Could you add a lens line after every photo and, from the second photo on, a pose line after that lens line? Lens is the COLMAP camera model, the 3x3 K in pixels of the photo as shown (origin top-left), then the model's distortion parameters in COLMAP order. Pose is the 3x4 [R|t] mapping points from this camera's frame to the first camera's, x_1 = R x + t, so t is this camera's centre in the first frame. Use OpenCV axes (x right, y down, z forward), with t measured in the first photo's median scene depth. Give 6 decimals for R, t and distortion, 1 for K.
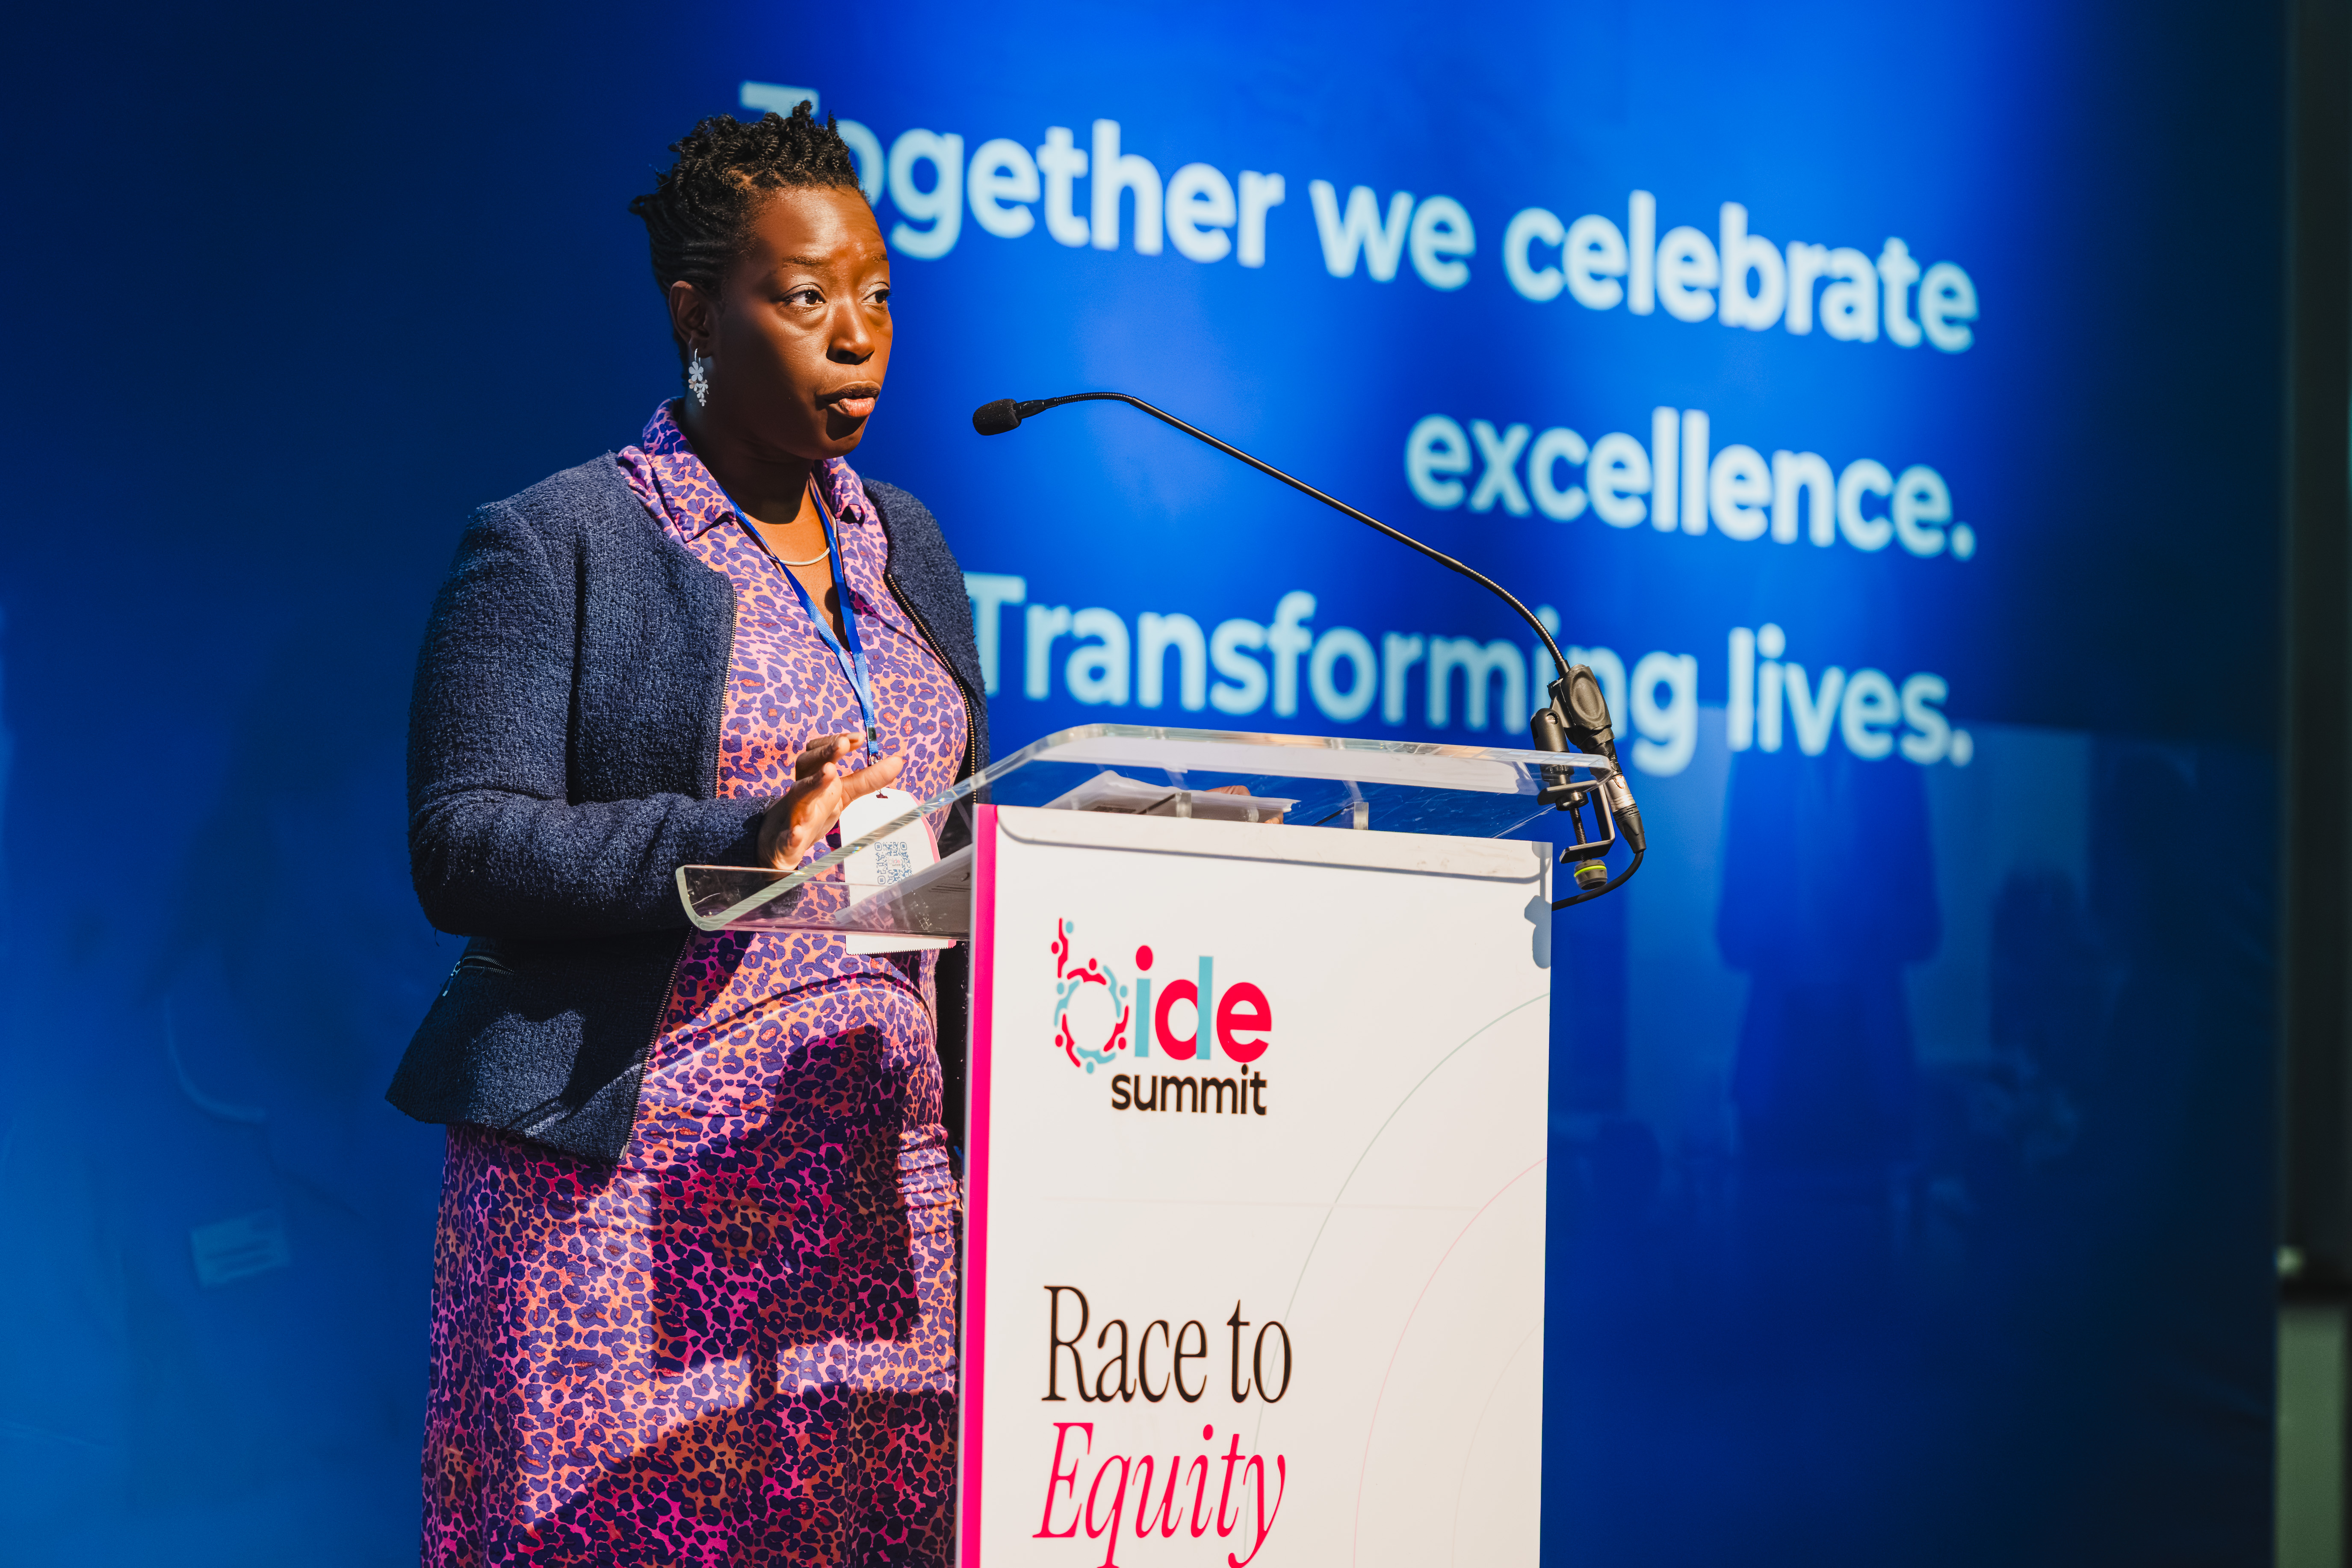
lens RADIAL K [[9637.5, 0, 1176.2], [0, 9637.5, 784.2], [0, 0, 1]] dist [-0.126045, 0.000000]
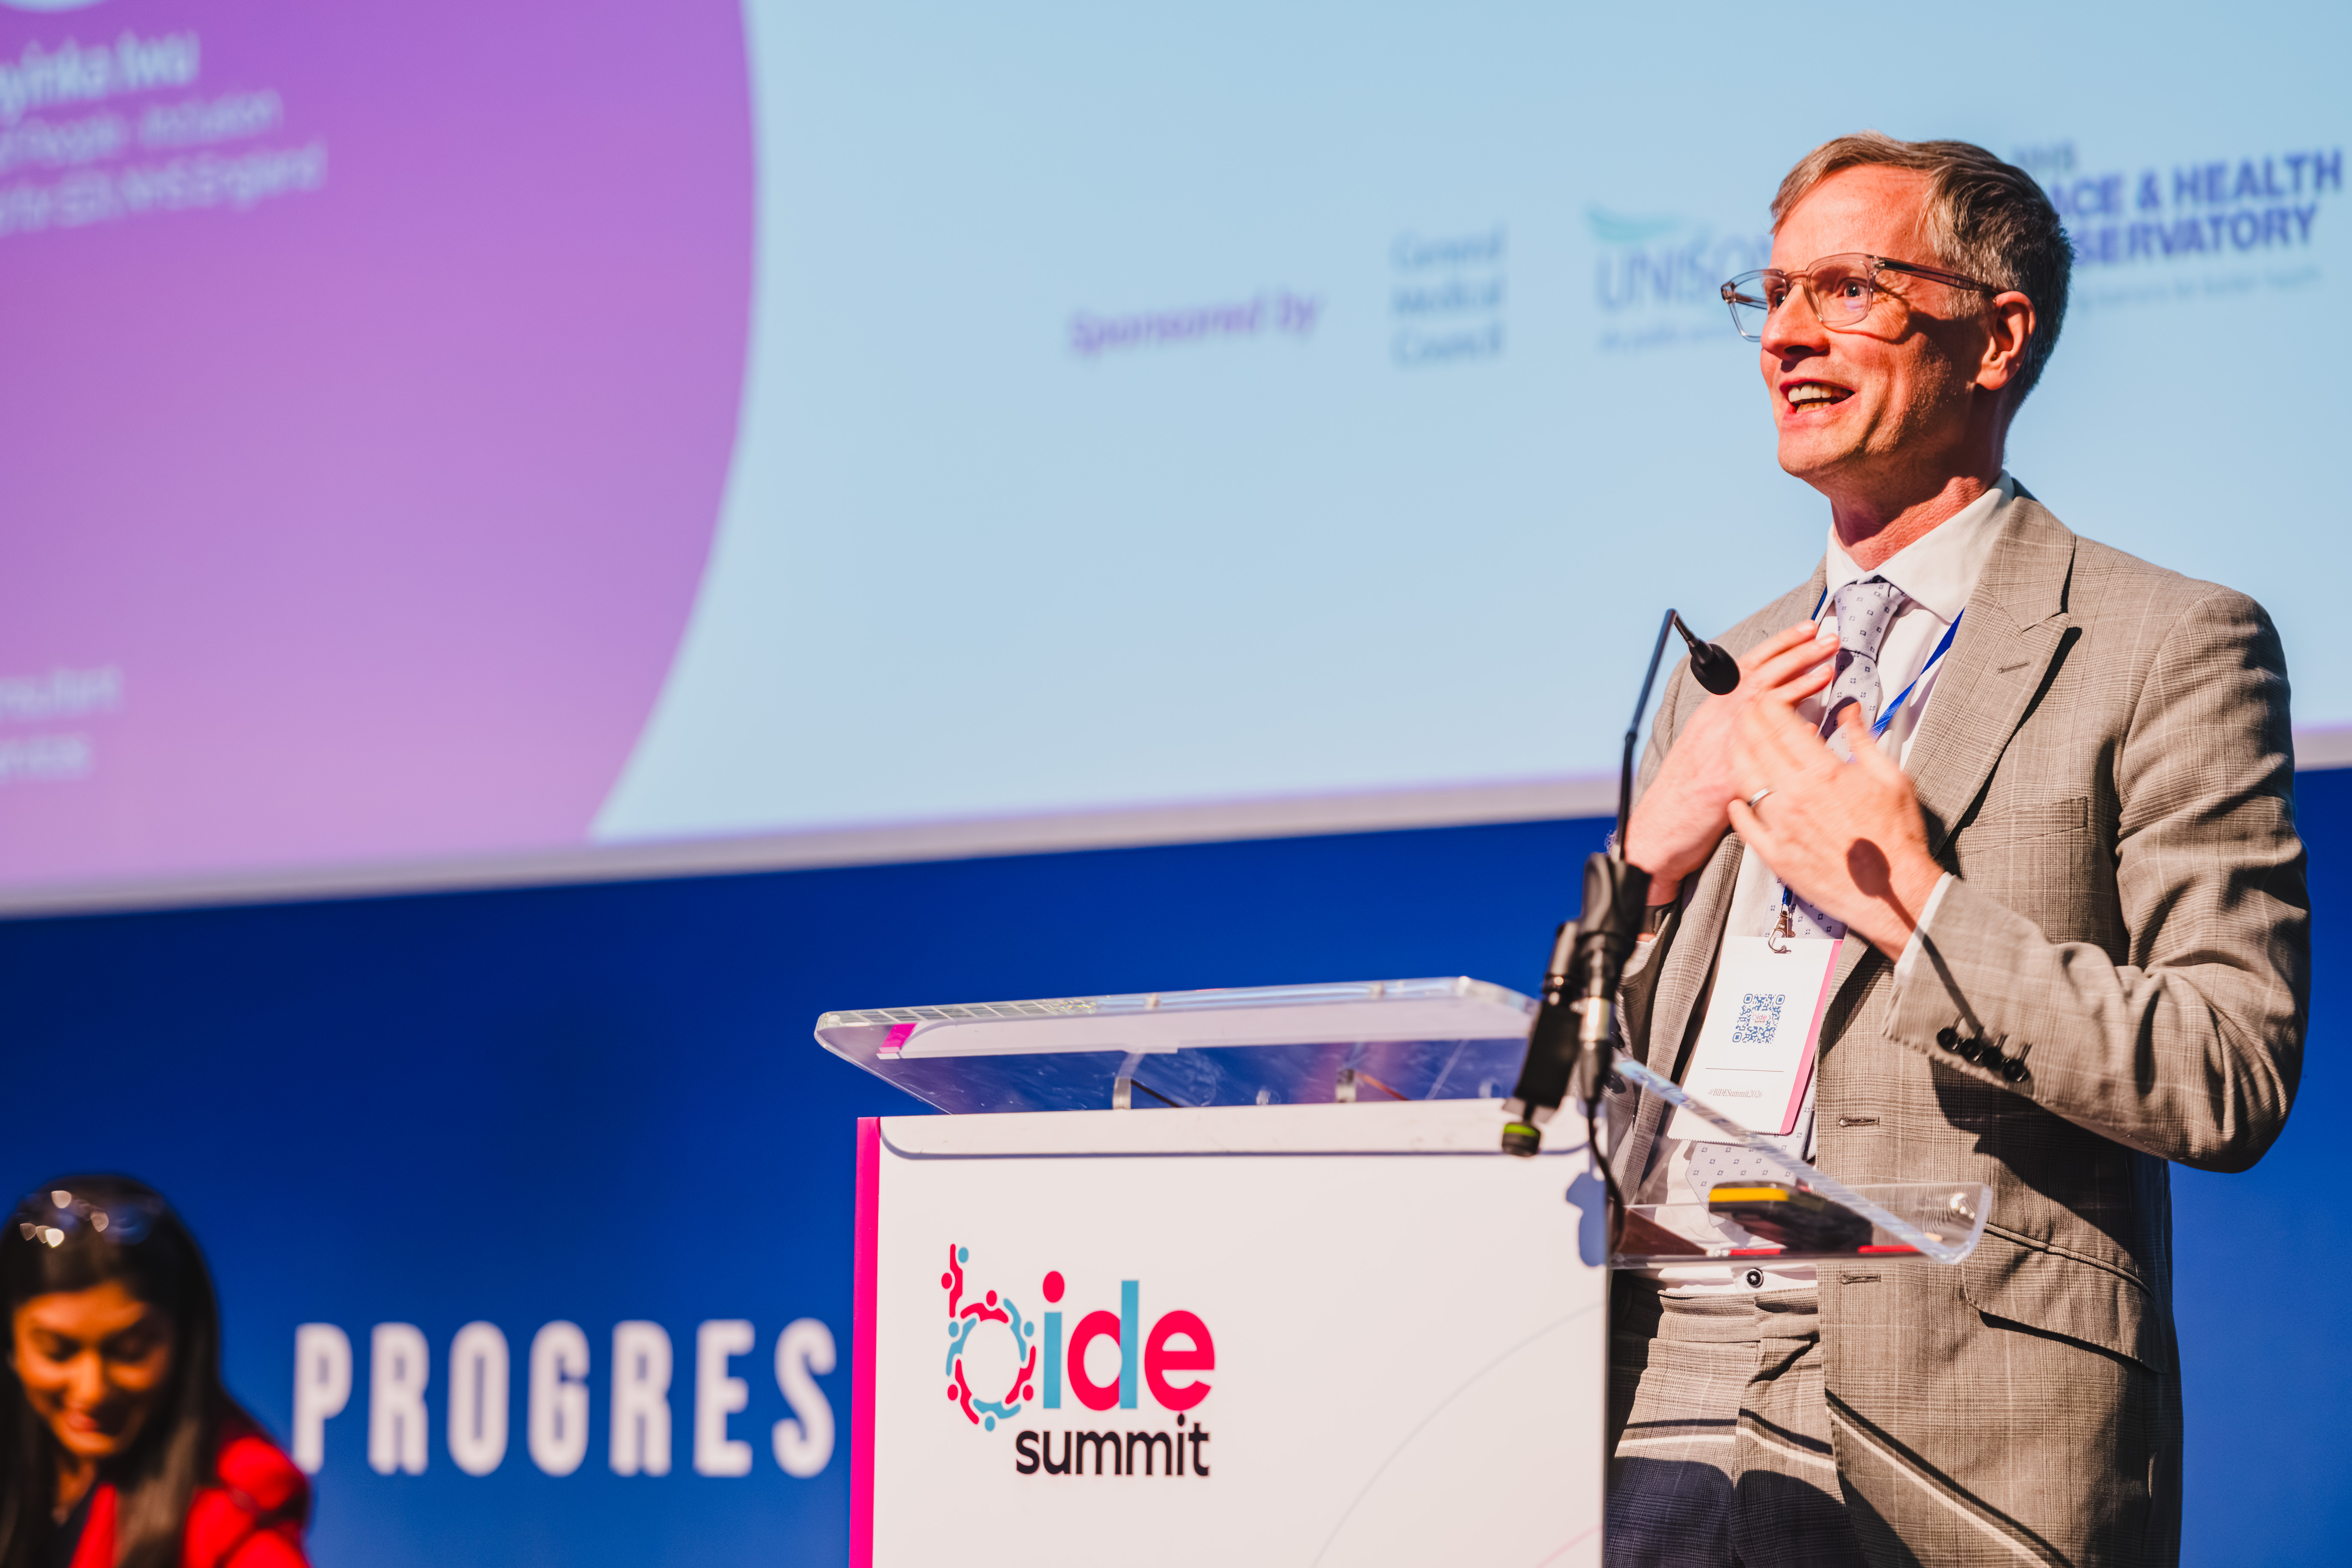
lens RADIAL K [[9299.6, 0, 1175.9], [0, 9299.6, 774.6], [0, 0, 1]] dist [-0.121327, 0.000000]
pose [[-0.019460, -0.102994, -0.994492, 0.779728], [0.028156, 0.994229, -0.103518, 0.056452], [0.999414, -0.030015, -0.016448, 1.022371]]
